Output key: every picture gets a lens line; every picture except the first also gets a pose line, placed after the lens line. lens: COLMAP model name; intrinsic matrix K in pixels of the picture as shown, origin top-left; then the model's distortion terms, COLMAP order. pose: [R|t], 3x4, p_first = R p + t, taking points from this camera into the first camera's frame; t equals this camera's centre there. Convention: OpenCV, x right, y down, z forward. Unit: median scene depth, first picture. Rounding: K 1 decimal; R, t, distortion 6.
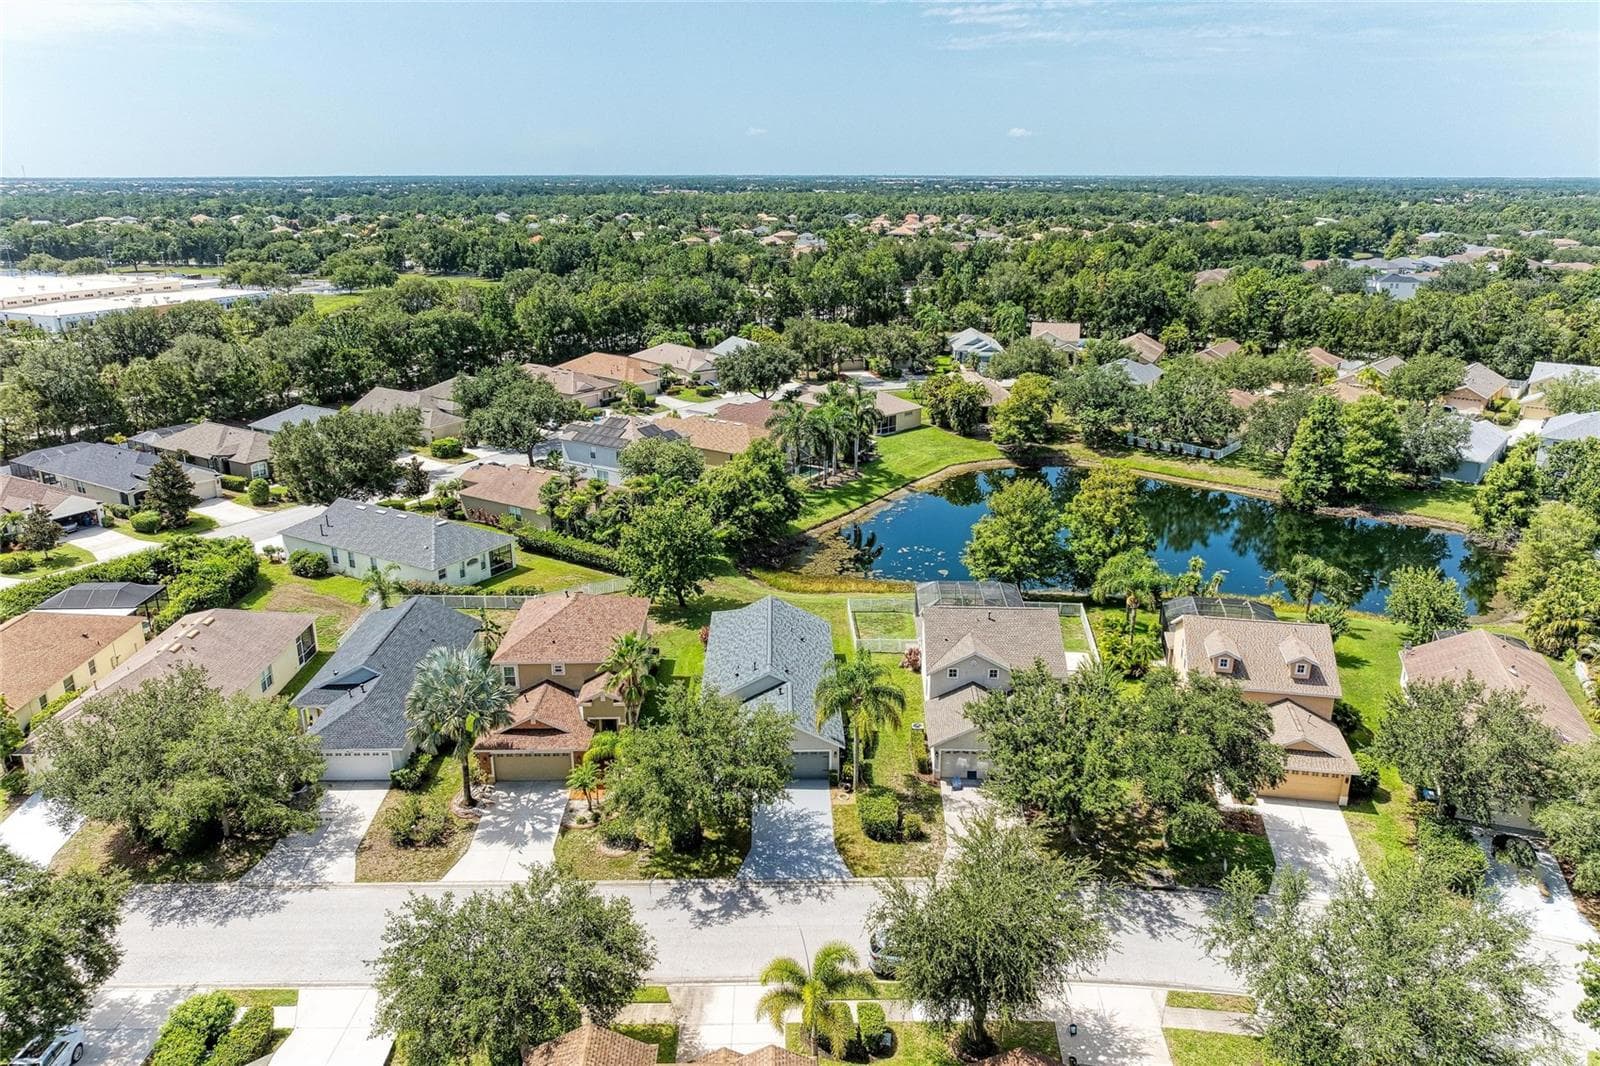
lens RADIAL K [[1142.9, 0, 799.4], [0, 1142.9, 533.2], [0, 0, 1]] dist [-0.015694, -0.003226]
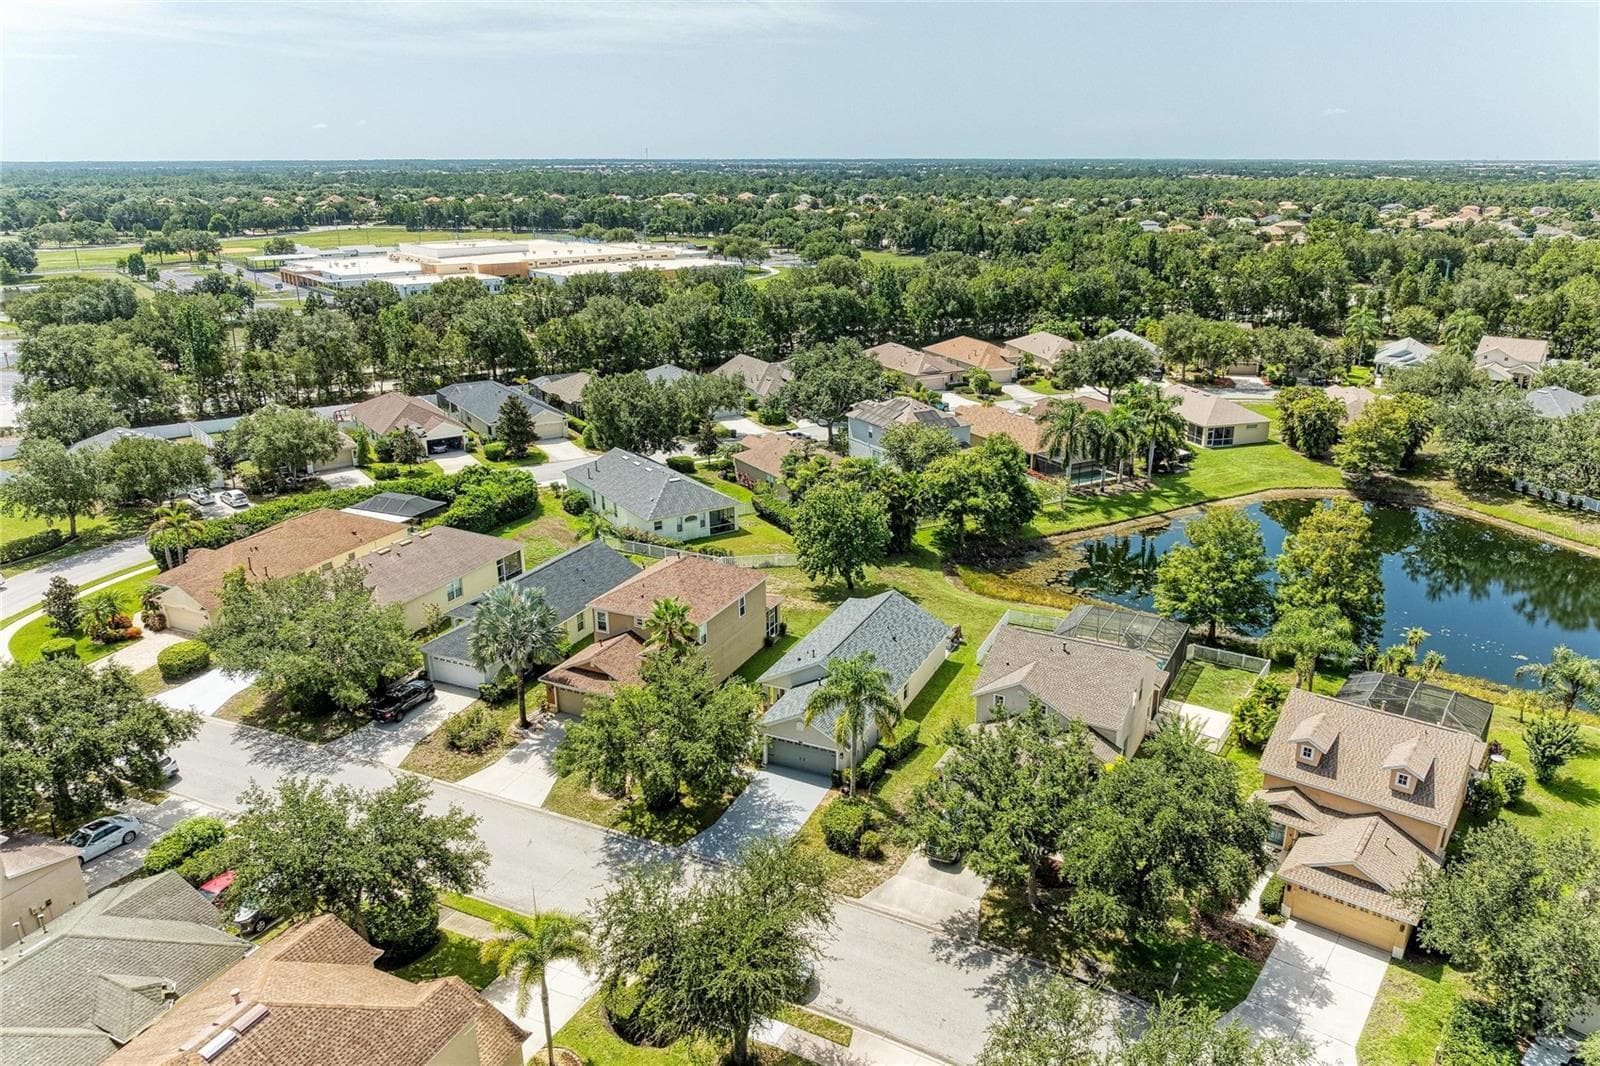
lens RADIAL K [[1142.9, 0, 798.1], [0, 1142.9, 532.9], [0, 0, 1]] dist [-0.015694, -0.003226]
pose [[0.894694, 0.137797, -0.424894, 0.183961], [-0.132231, 0.990298, 0.042726, -0.014737], [0.426659, 0.017957, 0.904234, 0.048237]]
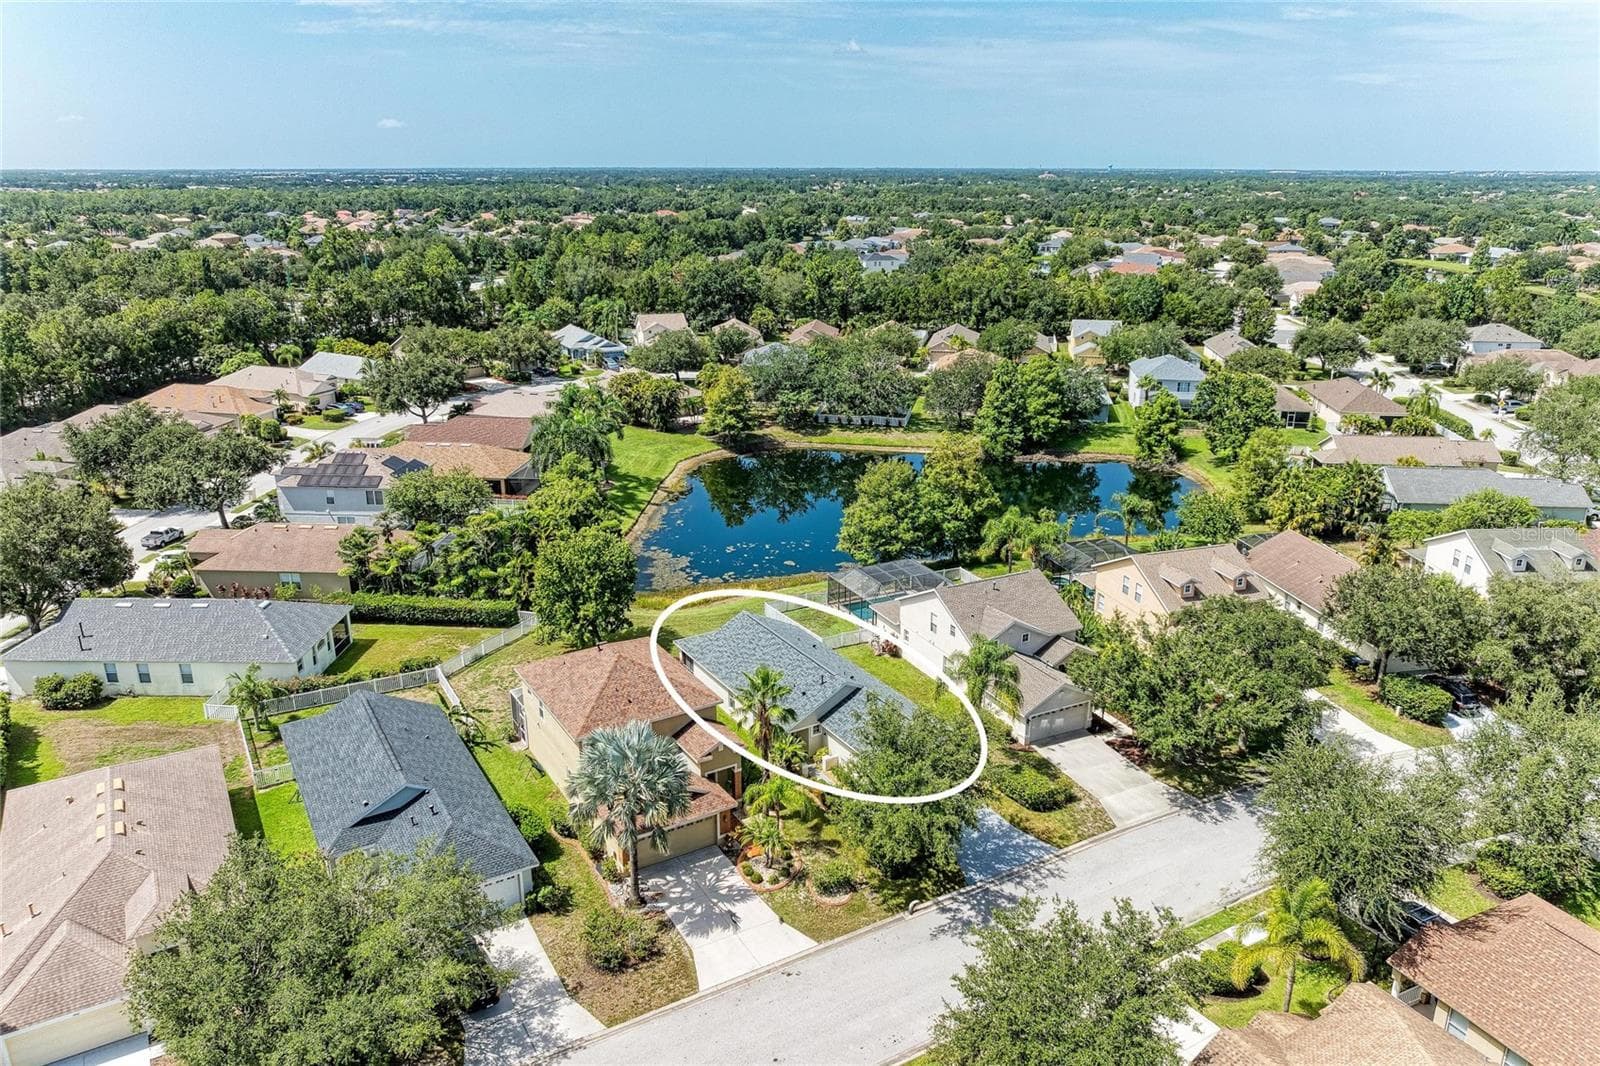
lens RADIAL K [[1142.9, 0, 804.5], [0, 1142.9, 535.7], [0, 0, 1]] dist [-0.015694, -0.003226]
pose [[0.864950, -0.153797, 0.477711, -0.254466], [0.149944, 0.987602, 0.046463, -0.026035], [-0.478934, 0.031442, 0.877287, 0.082767]]
